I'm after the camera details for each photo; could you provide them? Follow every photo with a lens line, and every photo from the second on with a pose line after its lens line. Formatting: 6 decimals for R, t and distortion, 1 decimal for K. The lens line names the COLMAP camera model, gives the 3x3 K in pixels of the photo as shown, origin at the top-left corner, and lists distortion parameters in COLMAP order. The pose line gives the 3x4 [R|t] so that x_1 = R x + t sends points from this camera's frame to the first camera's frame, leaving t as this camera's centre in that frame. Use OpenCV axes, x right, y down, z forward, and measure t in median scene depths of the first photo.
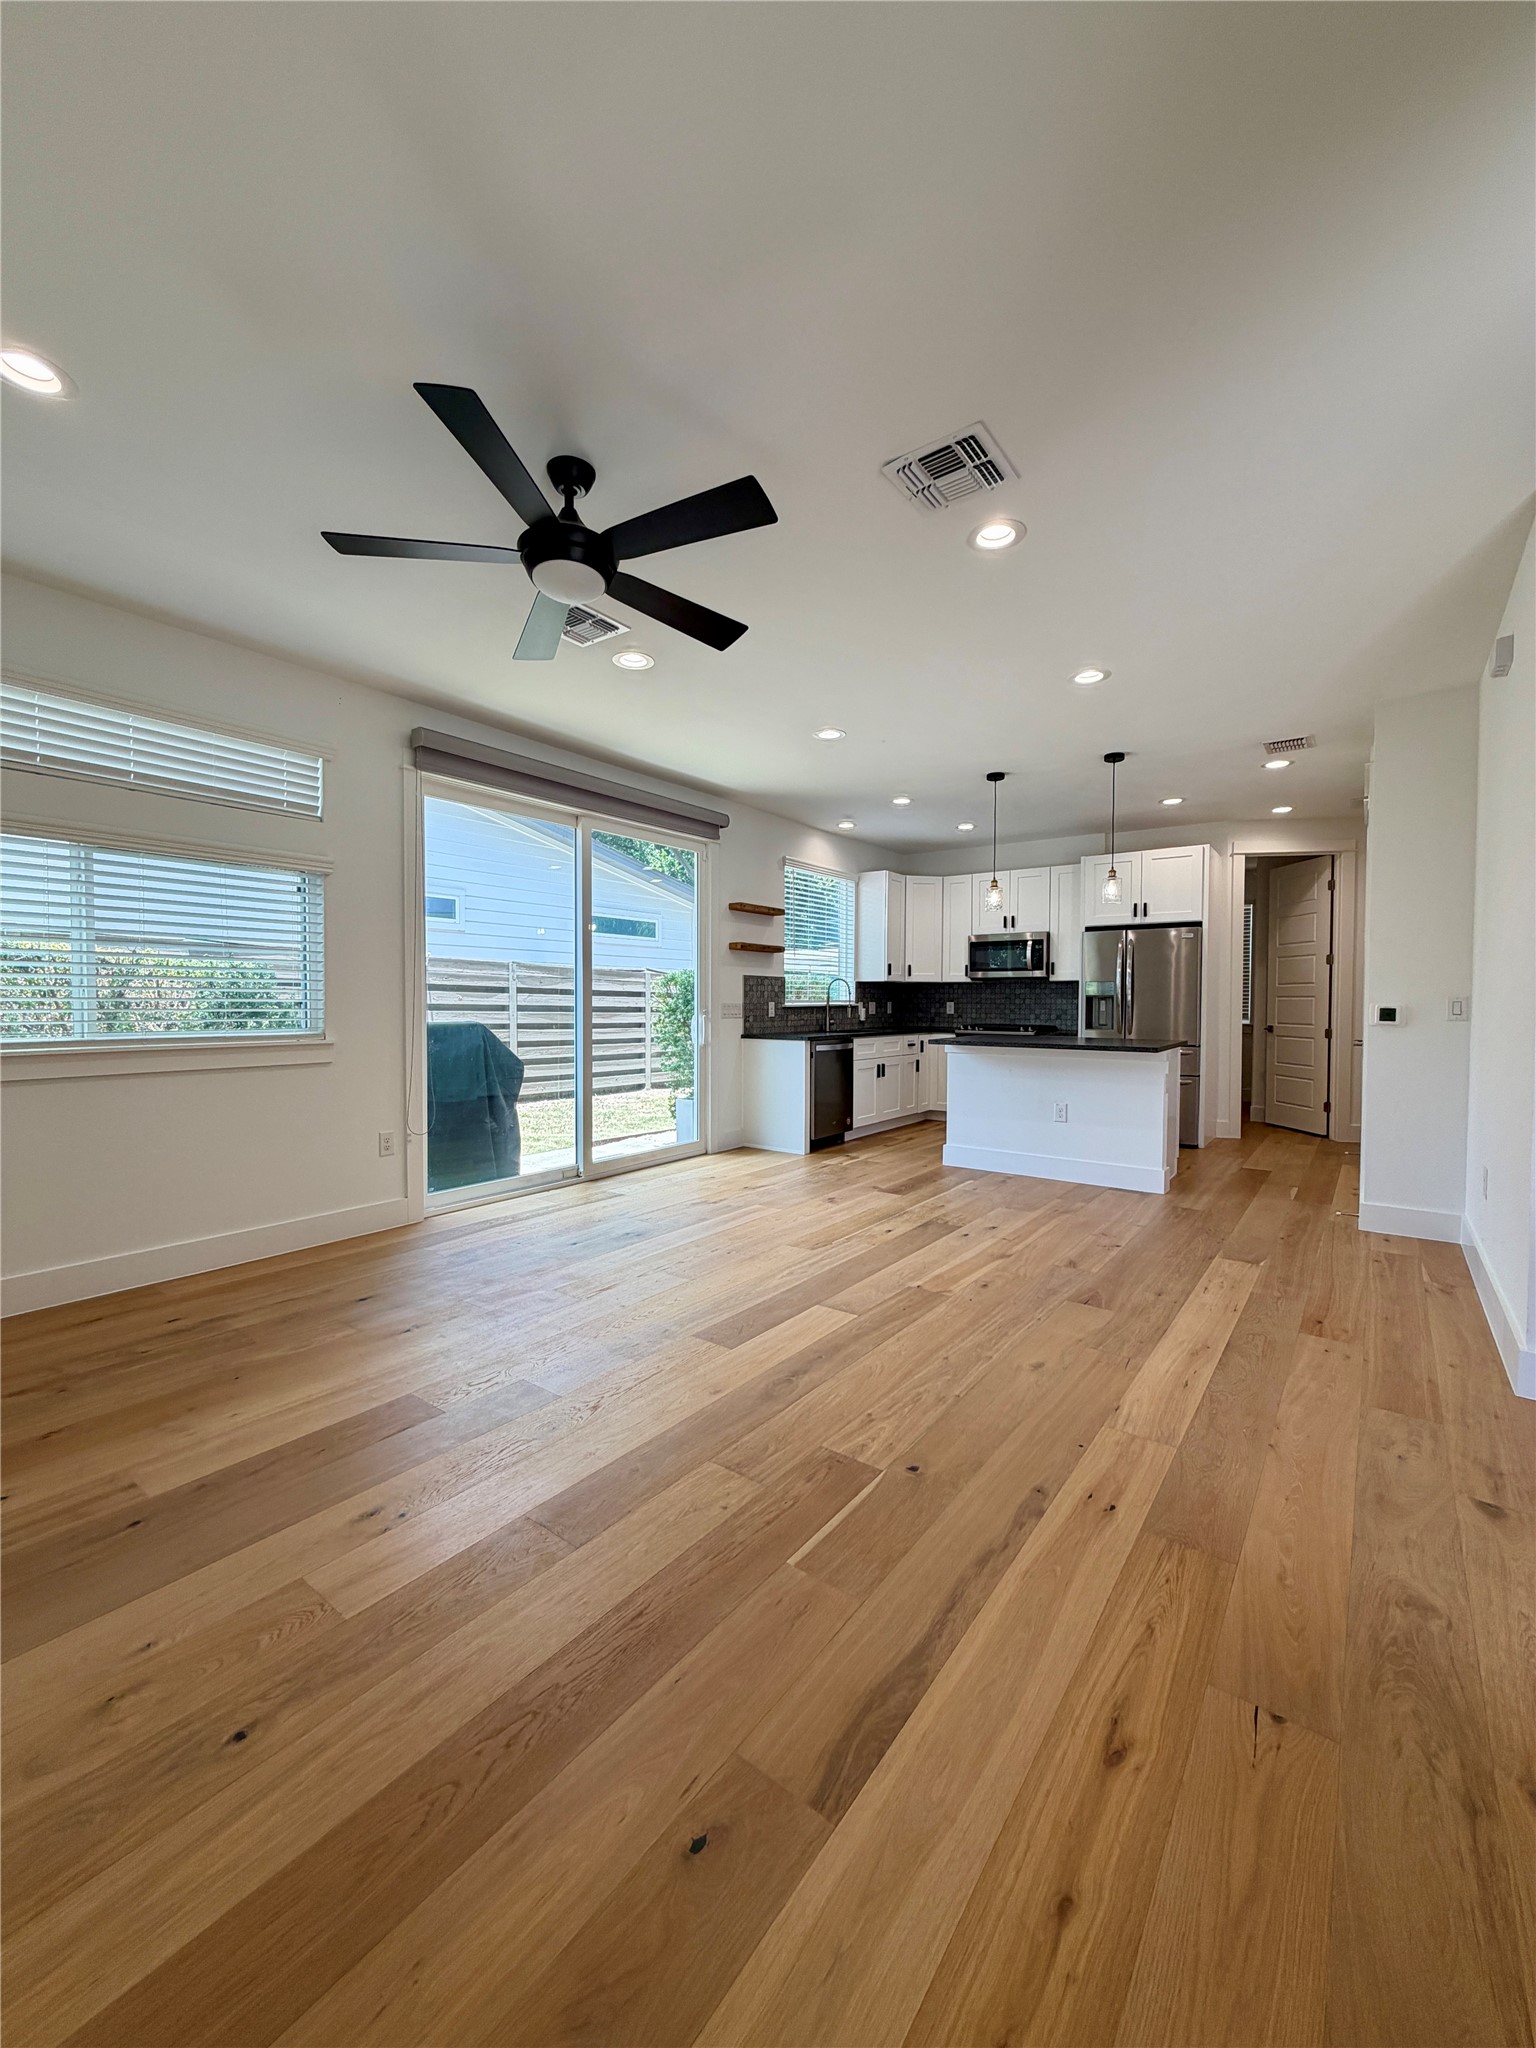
lens RADIAL K [[814.5, 0, 765.0], [0, 814.5, 1021.1], [0, 0, 1]] dist [0.001164, 0.000055]
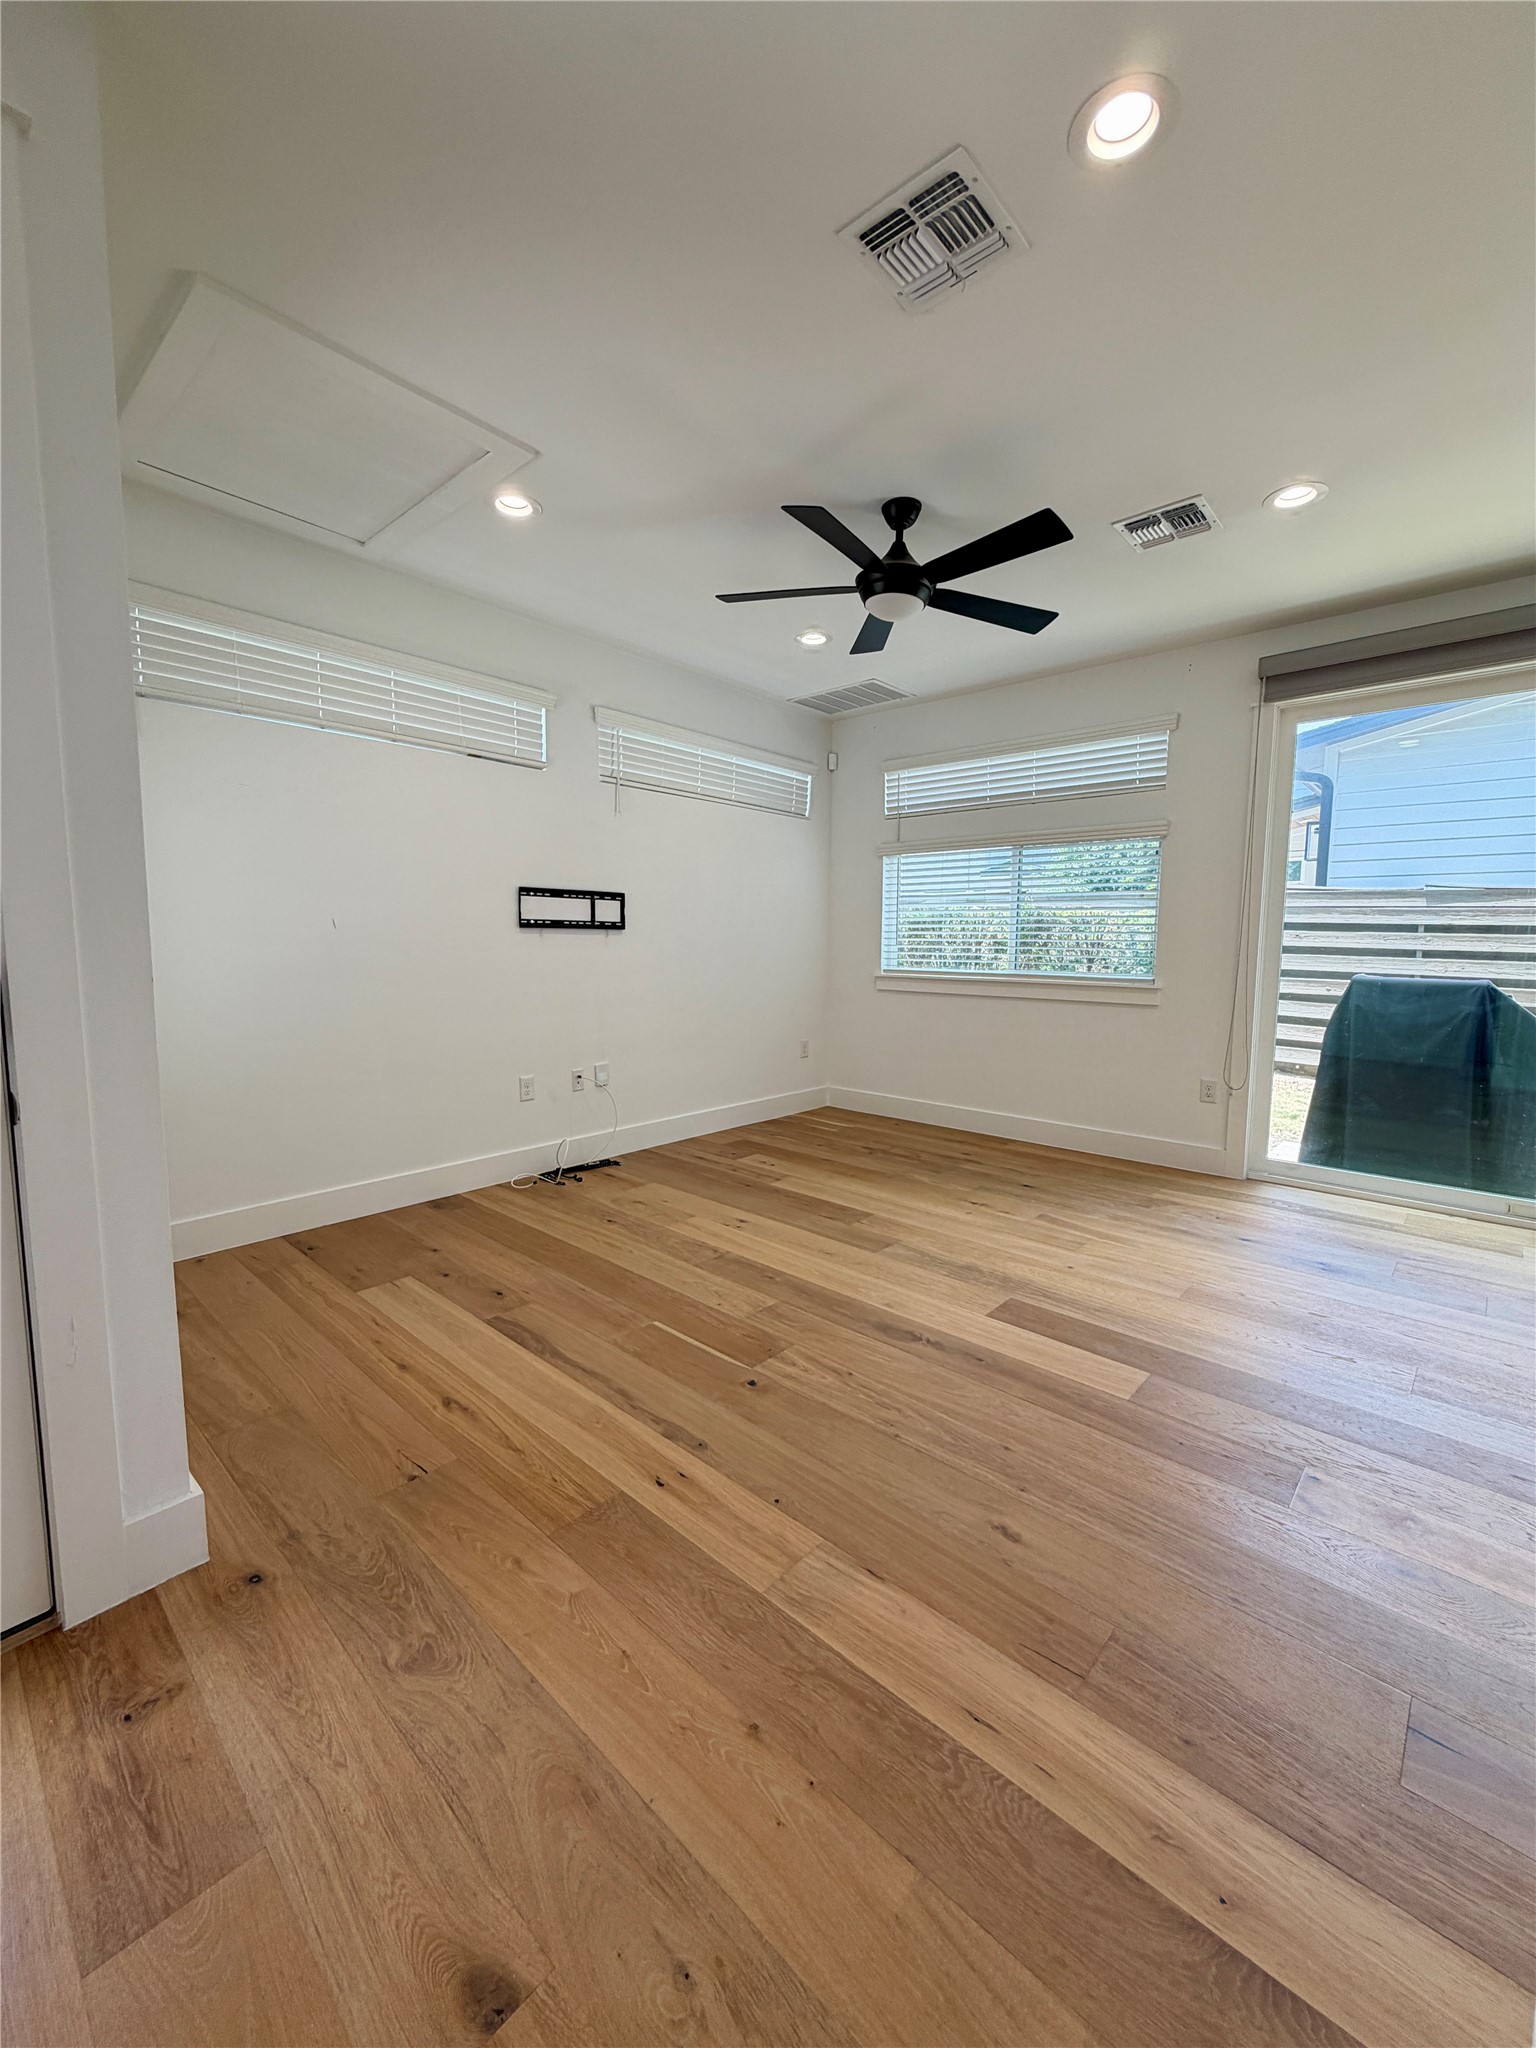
lens RADIAL K [[814.5, 0, 774.9], [0, 814.5, 1020.7], [0, 0, 1]] dist [0.001164, 0.000055]
pose [[-0.087331, 0.093478, -0.991784, 1.271151], [-0.032988, 0.994770, 0.096664, -0.039893], [0.995633, 0.041159, -0.083790, 1.154699]]
